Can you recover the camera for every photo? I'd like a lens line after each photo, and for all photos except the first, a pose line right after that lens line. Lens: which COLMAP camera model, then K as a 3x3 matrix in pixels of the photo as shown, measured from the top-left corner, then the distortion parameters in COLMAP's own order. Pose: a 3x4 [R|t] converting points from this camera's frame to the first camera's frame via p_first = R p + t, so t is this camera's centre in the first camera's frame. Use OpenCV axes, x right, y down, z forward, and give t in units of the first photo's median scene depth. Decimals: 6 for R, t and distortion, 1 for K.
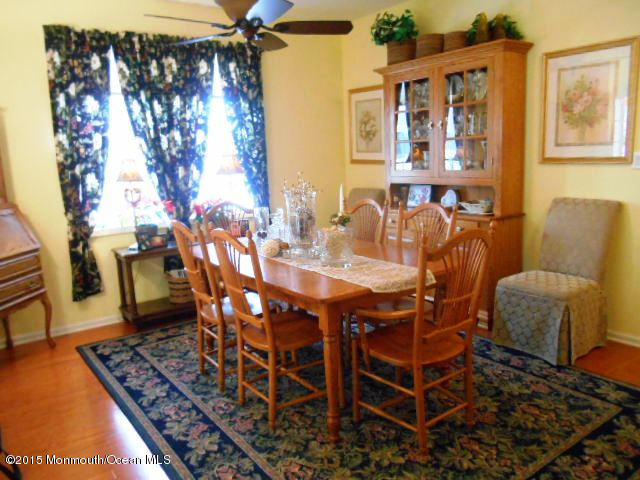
lens RADIAL K [[494.7, 0, 319.7], [0, 494.7, 240.9], [0, 0, 1]] dist [-0.001469, 0.006788]
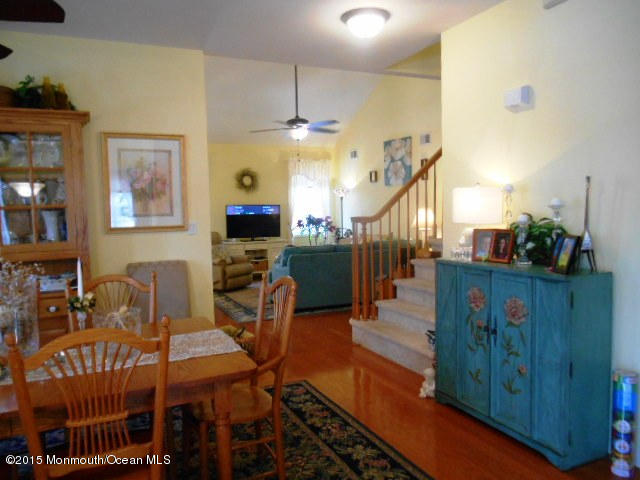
lens RADIAL K [[494.7, 0, 318.4], [0, 494.7, 240.5], [0, 0, 1]] dist [-0.001469, 0.006788]
pose [[0.218977, -0.035447, 0.975086, -0.525482], [0.194337, 0.980902, -0.007984, -0.051515], [-0.956181, 0.191244, 0.221684, 0.379521]]
